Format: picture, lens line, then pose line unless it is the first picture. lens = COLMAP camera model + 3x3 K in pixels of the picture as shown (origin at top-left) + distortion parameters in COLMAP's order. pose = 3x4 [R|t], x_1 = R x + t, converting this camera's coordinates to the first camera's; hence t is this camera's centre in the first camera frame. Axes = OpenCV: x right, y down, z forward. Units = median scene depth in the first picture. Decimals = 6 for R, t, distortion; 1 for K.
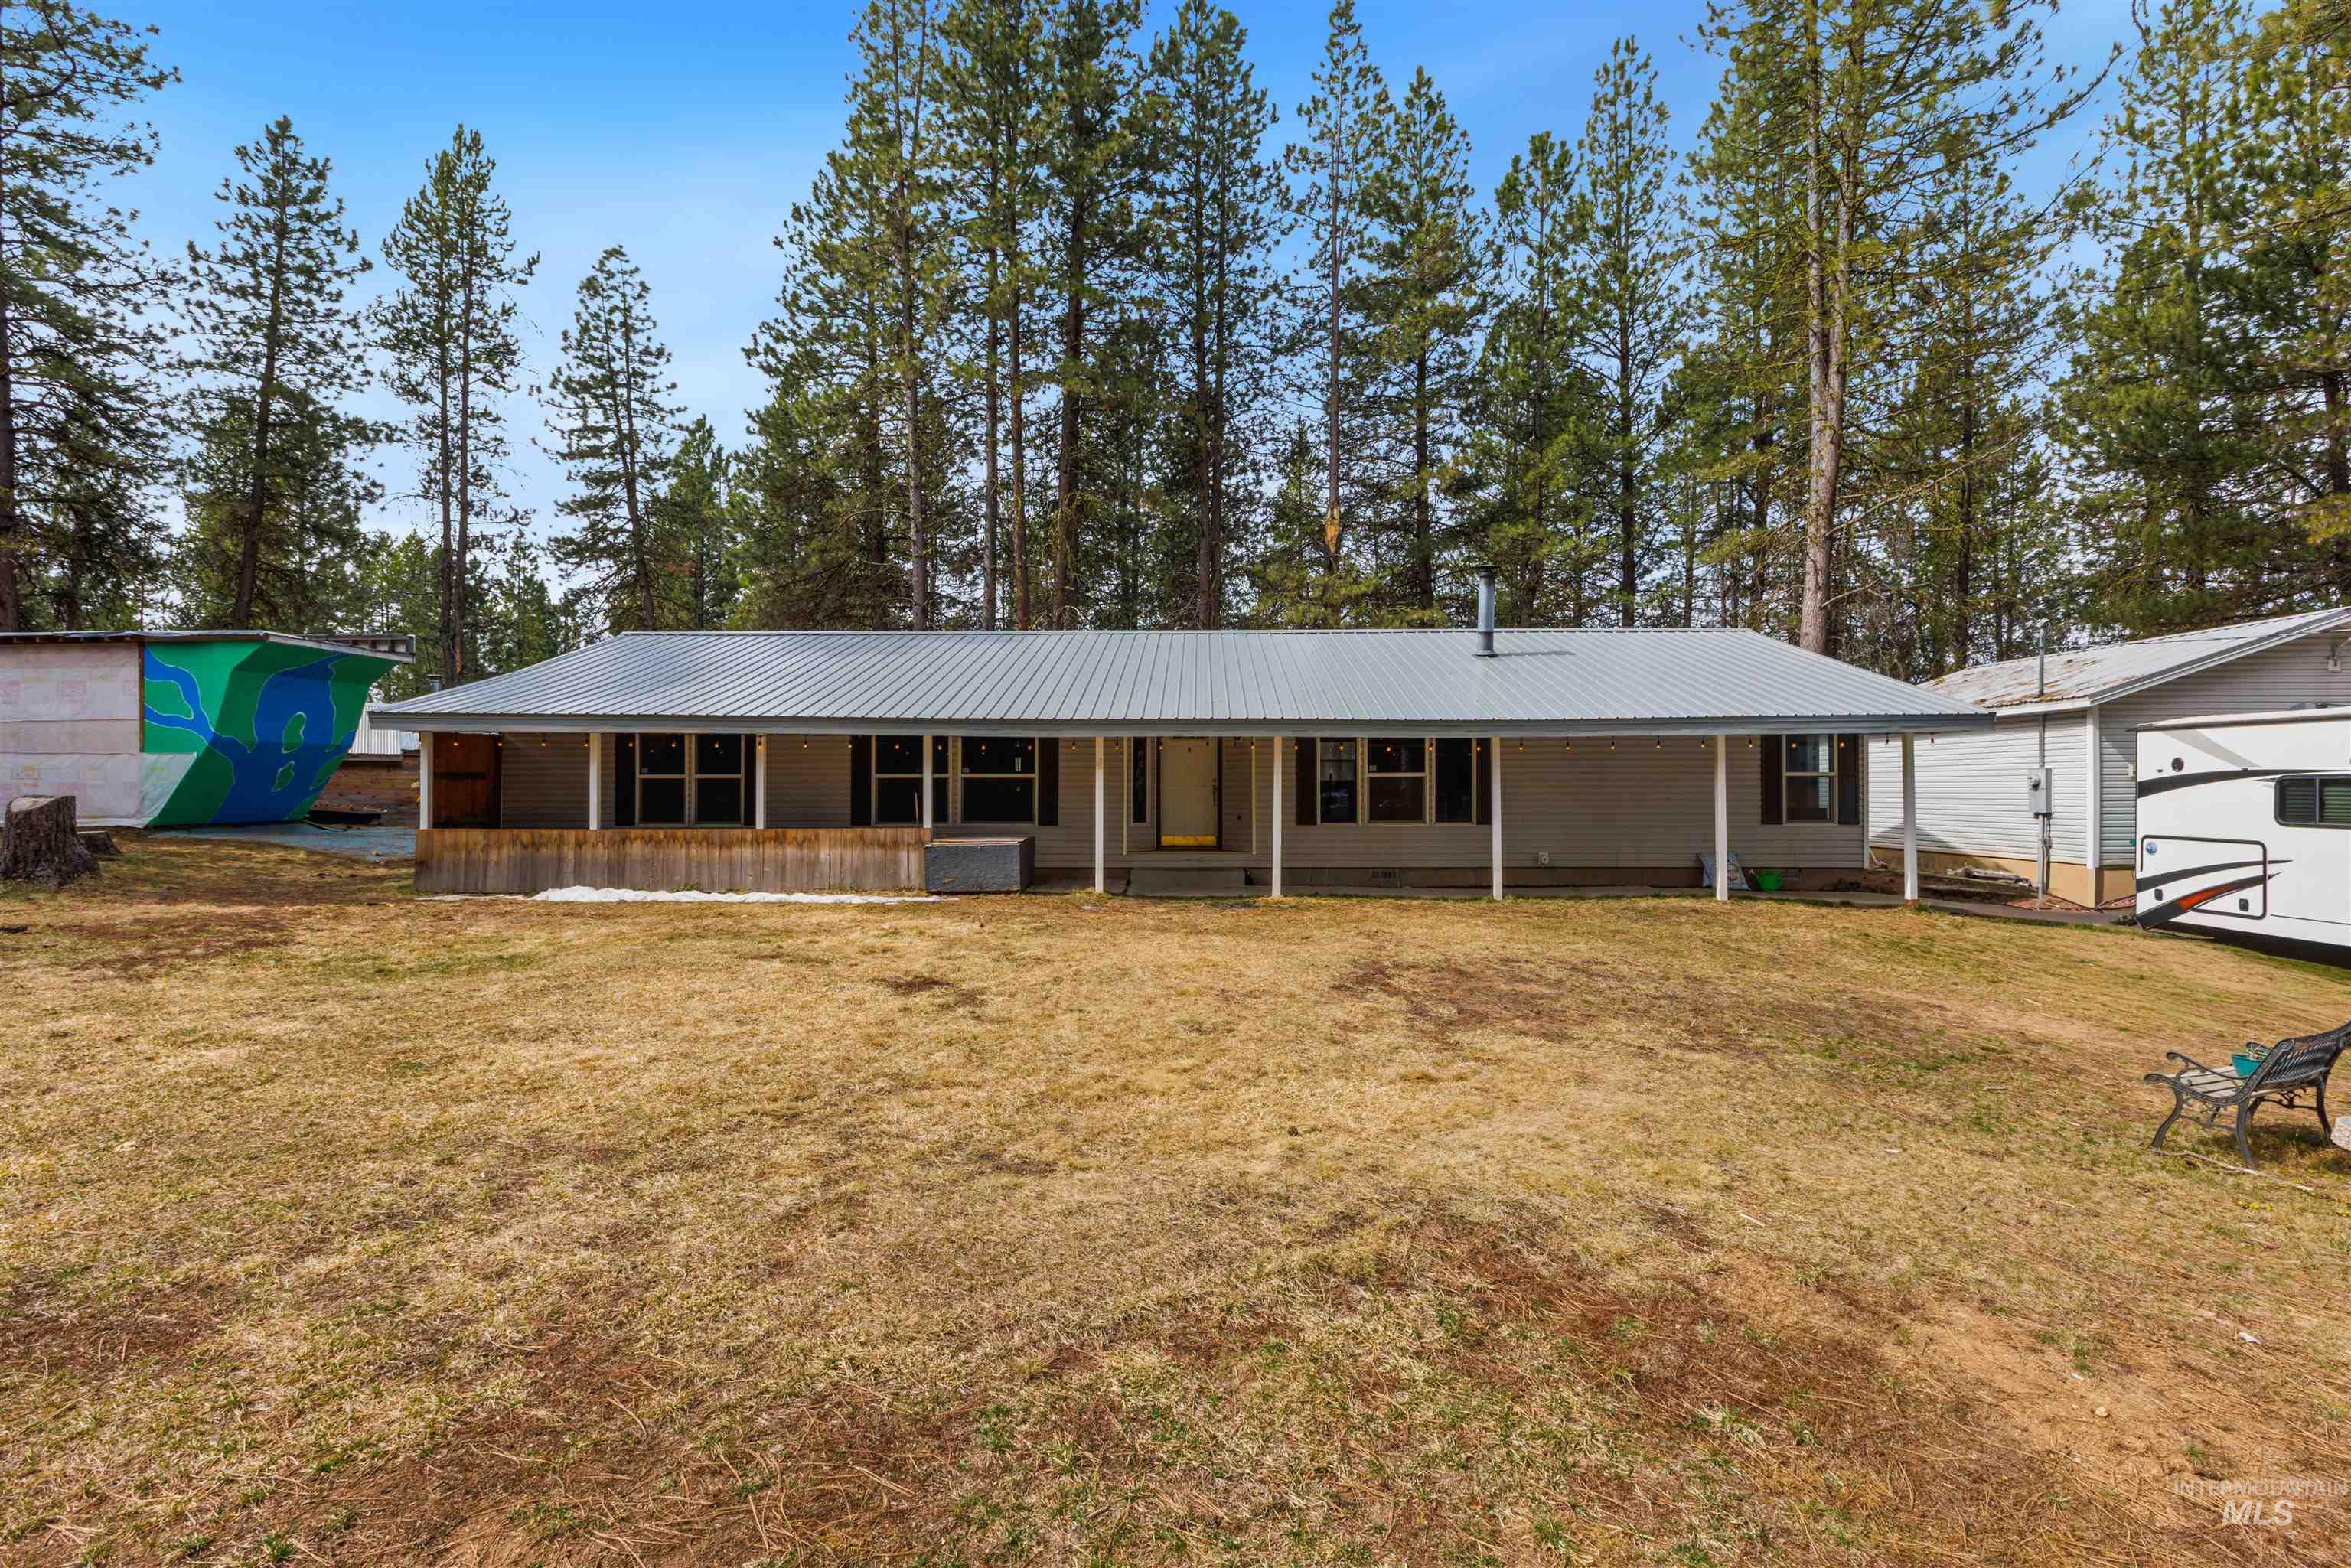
lens RADIAL K [[1090.2, 0, 1182.0], [0, 1090.2, 763.7], [0, 0, 1]] dist [0.025264, -0.000335]
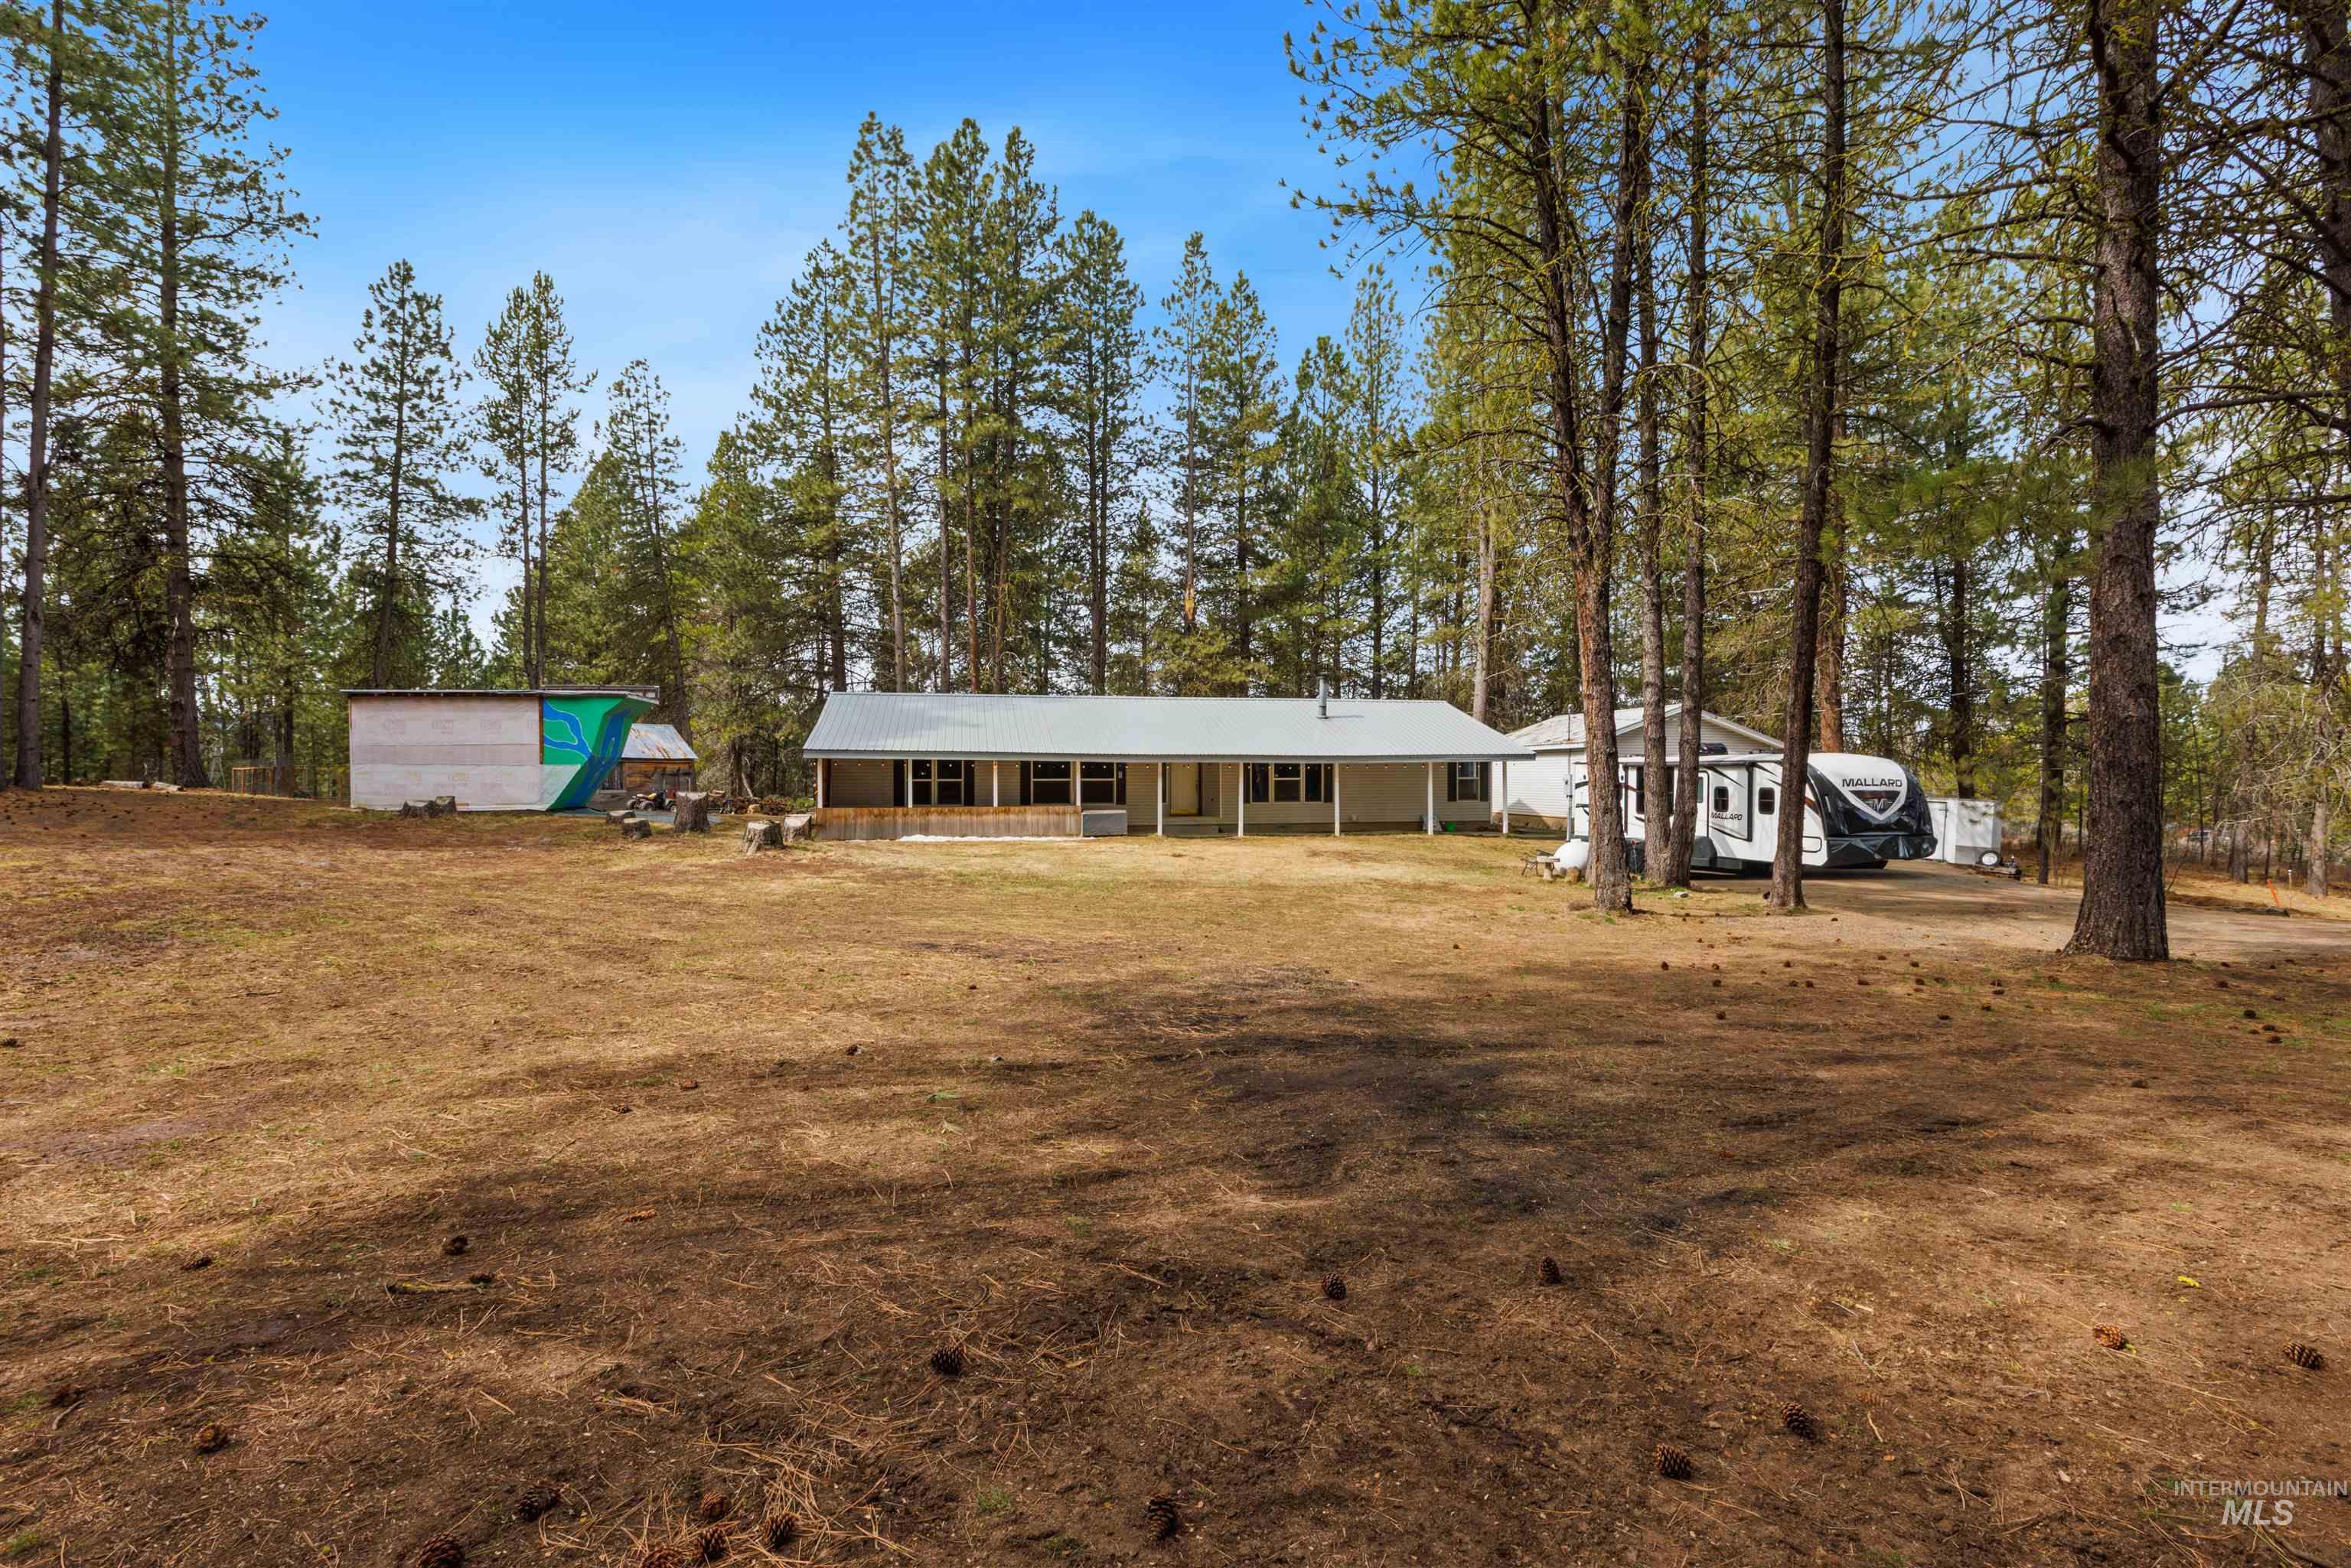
lens RADIAL K [[1050.9, 0, 1183.5], [0, 1050.9, 785.6], [0, 0, 1]] dist [0.000673, -0.000571]
pose [[0.974556, -0.003383, 0.224118, -0.360313], [-0.004638, 0.999368, 0.035253, -0.037470], [-0.224095, -0.035395, 0.973924, -0.726241]]
